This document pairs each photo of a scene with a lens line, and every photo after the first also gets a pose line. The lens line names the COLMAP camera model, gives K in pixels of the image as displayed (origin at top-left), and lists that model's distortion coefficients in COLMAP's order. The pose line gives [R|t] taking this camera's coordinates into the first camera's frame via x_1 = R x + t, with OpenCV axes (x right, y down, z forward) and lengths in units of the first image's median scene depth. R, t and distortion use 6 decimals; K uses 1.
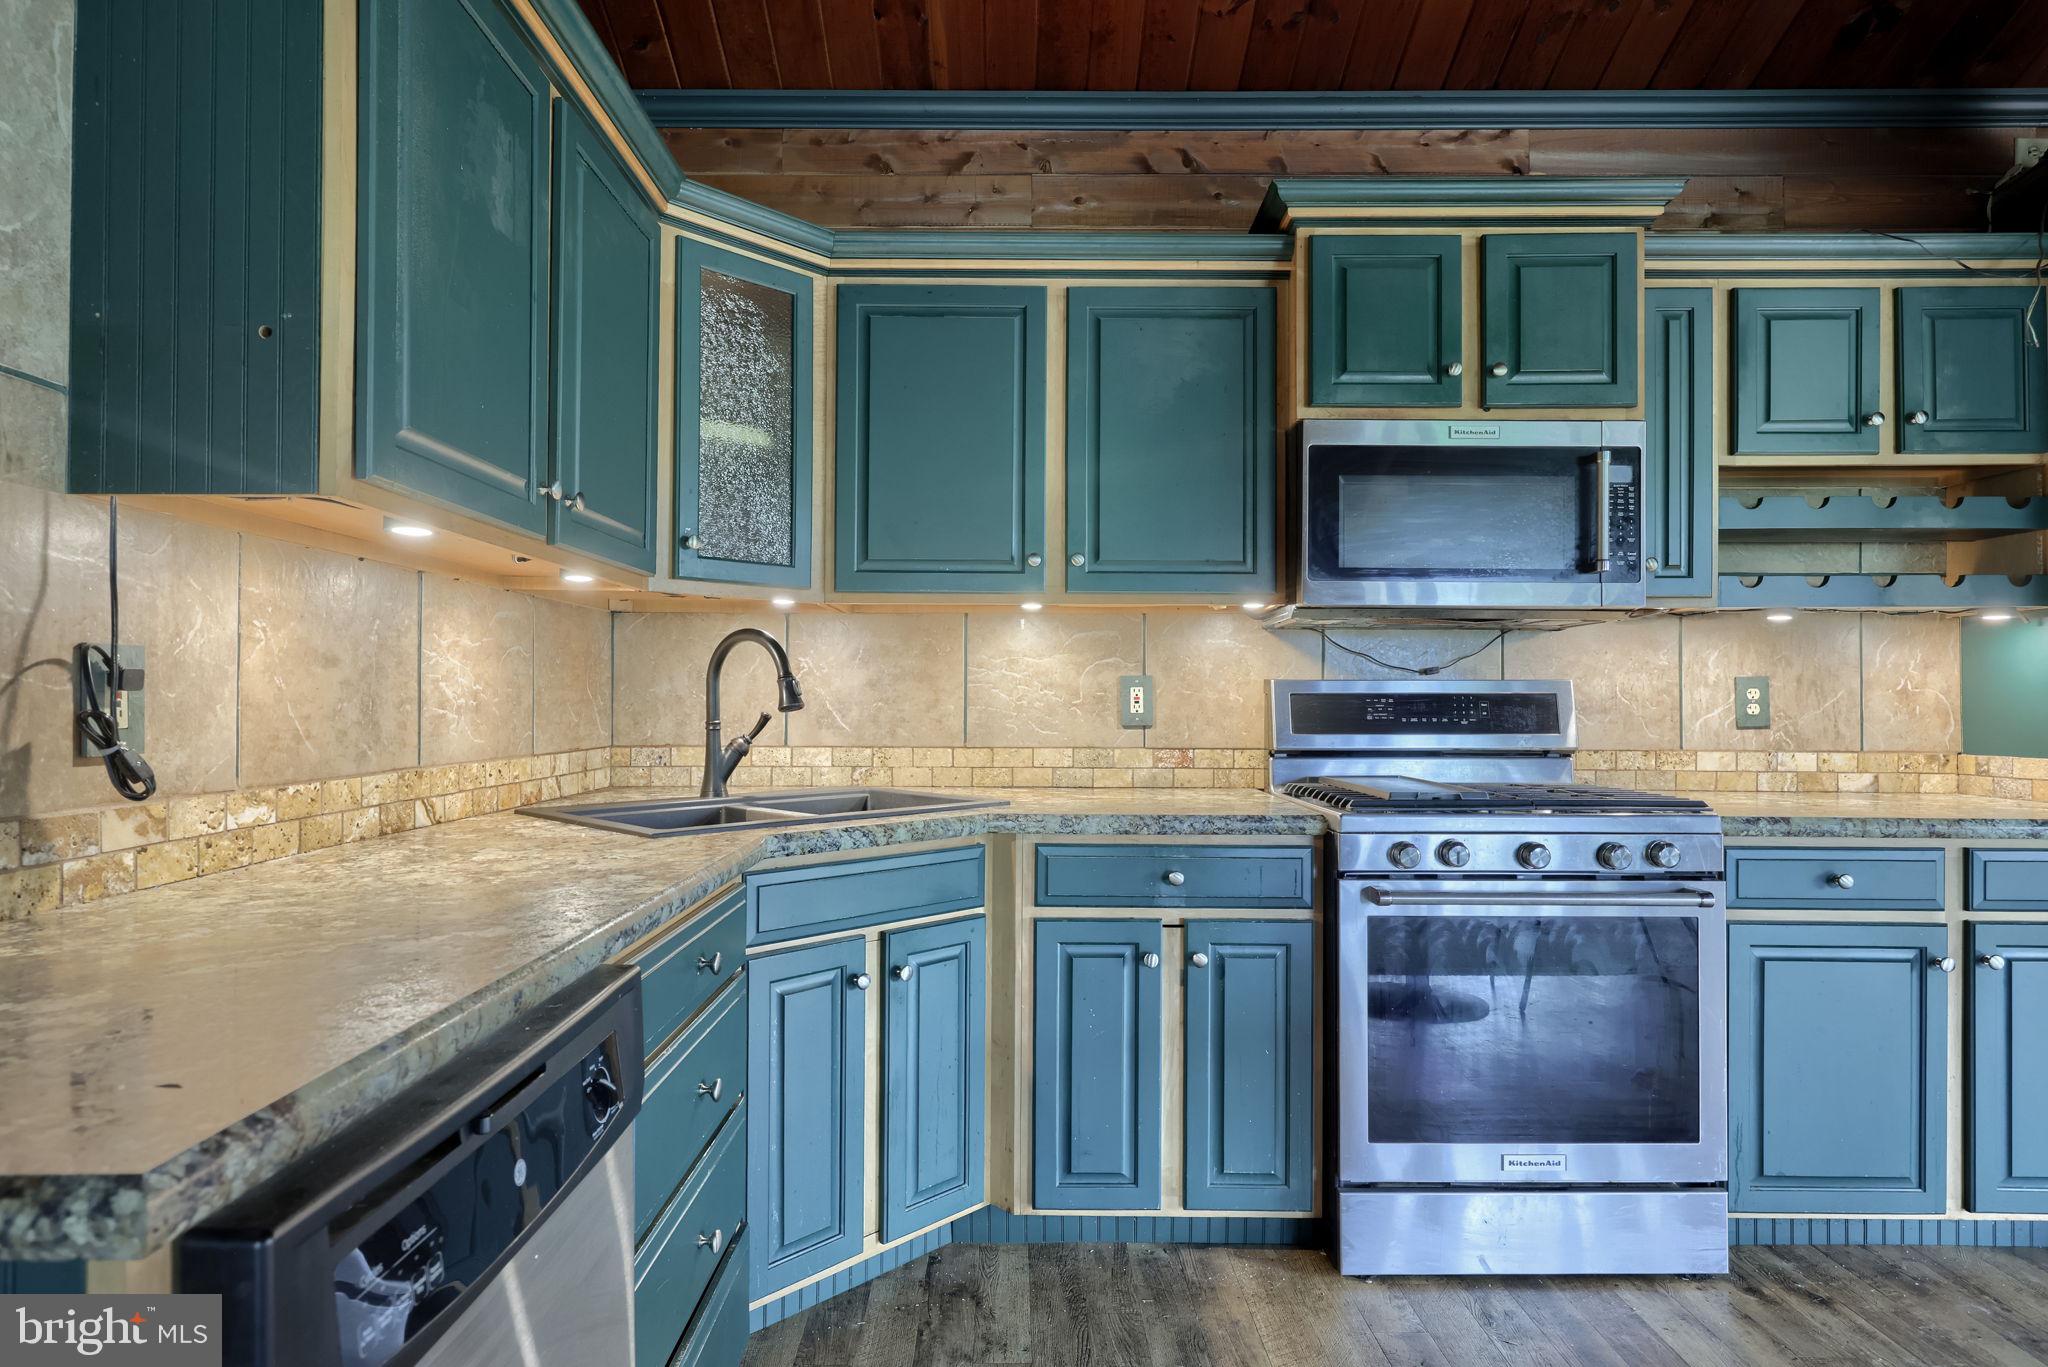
lens RADIAL K [[1041.0, 0, 1022.9], [0, 1041.0, 689.9], [0, 0, 1]] dist [0.002371, -0.002386]
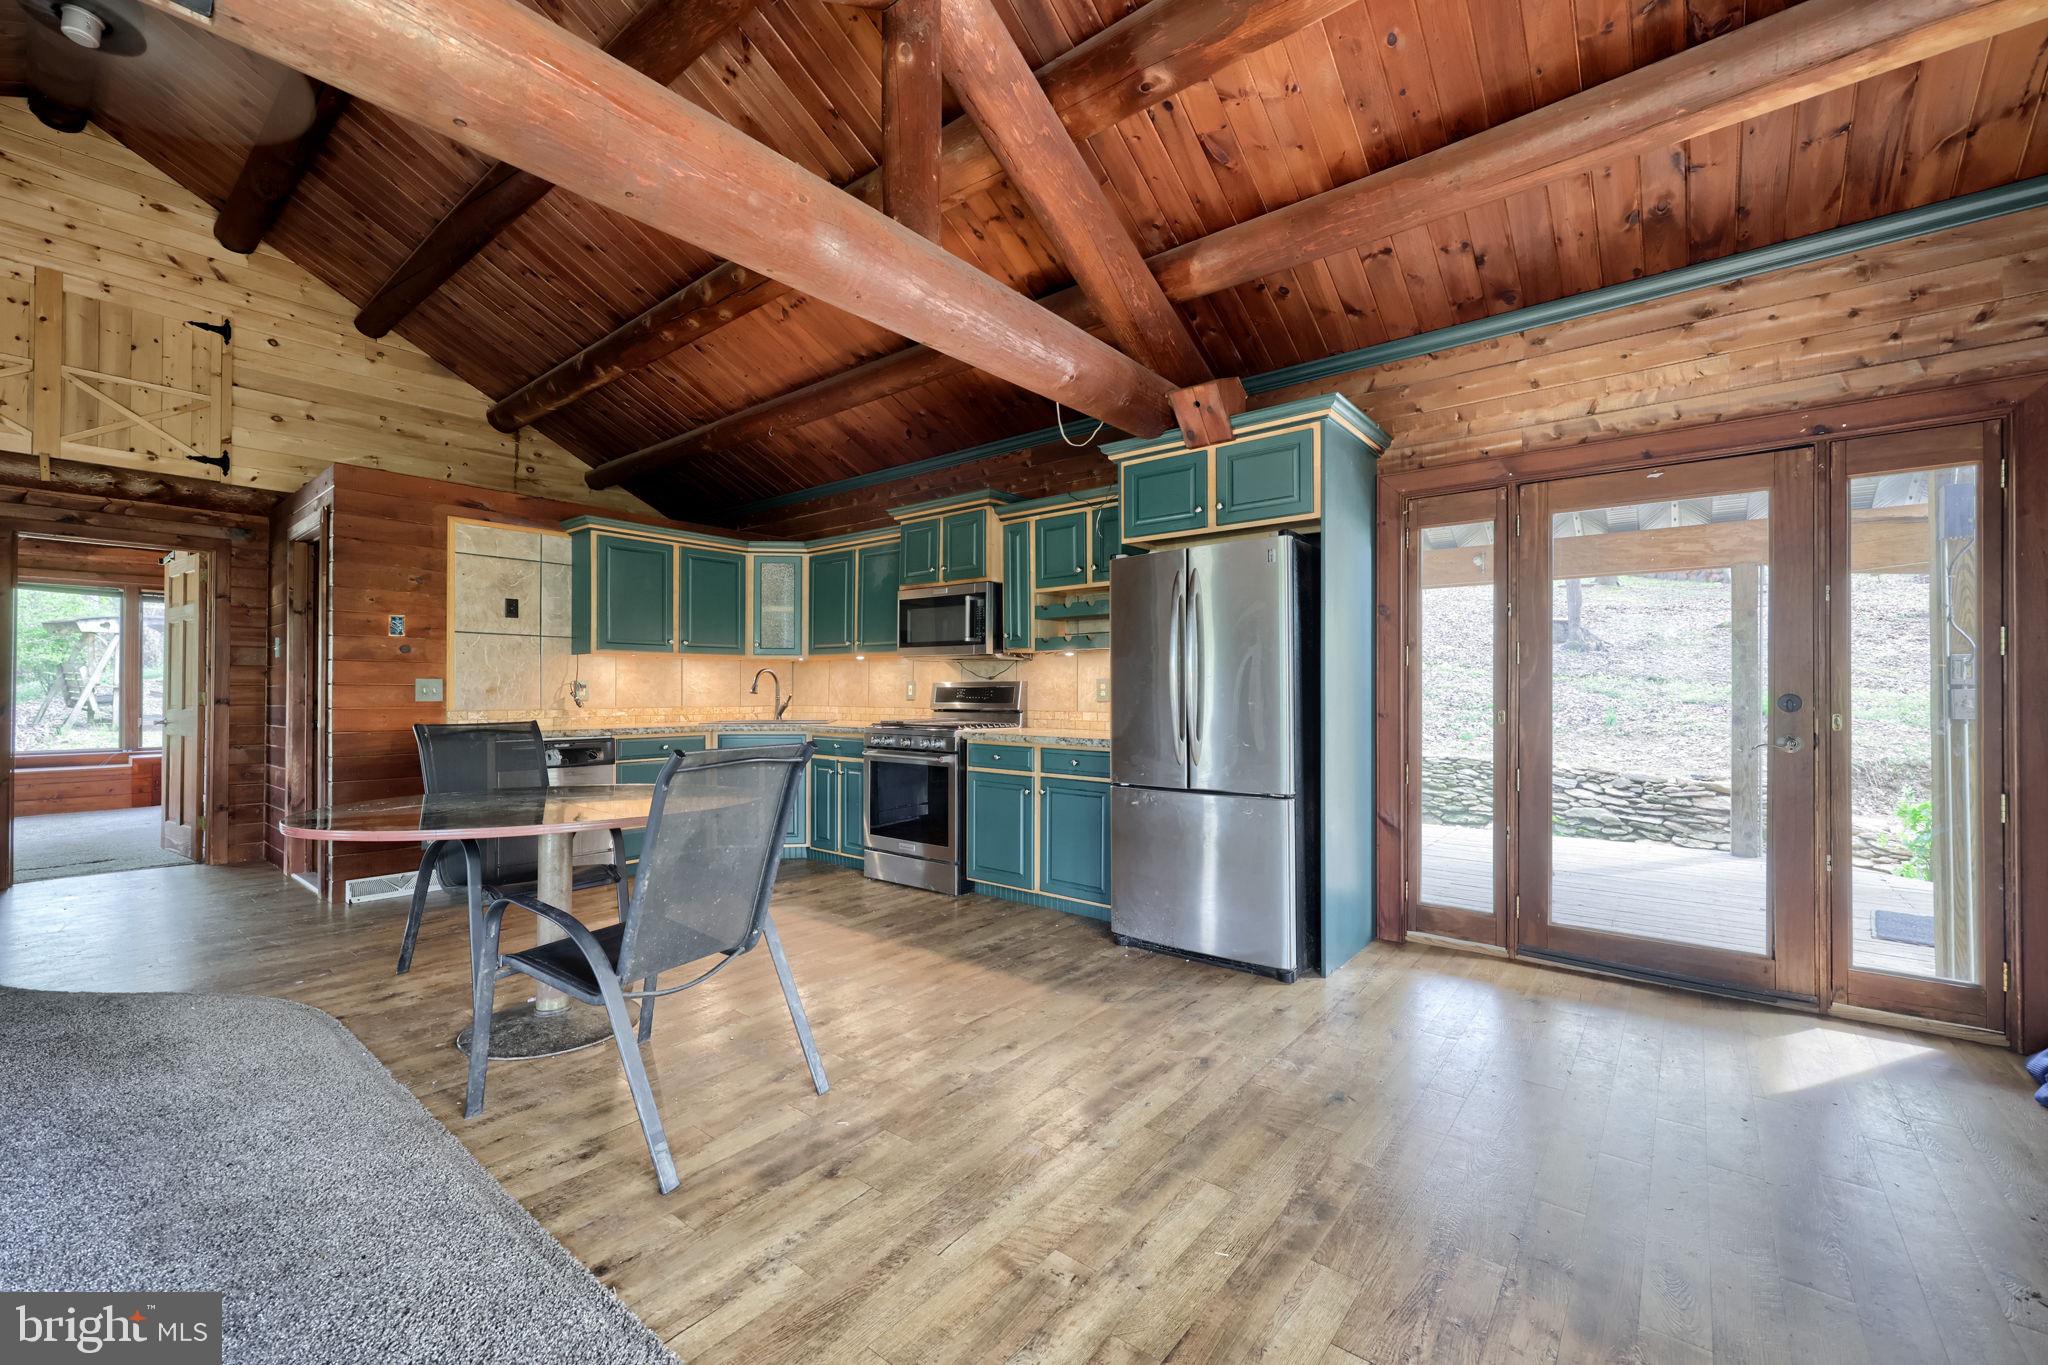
lens RADIAL K [[831.2, 0, 1027.1], [0, 831.2, 673.2], [0, 0, 1]] dist [0.000109, -0.000052]
pose [[0.782155, -0.015839, -0.622883, 1.875287], [0.008303, 0.999853, -0.014998, 0.000857], [0.623029, 0.006559, 0.782171, -0.530647]]
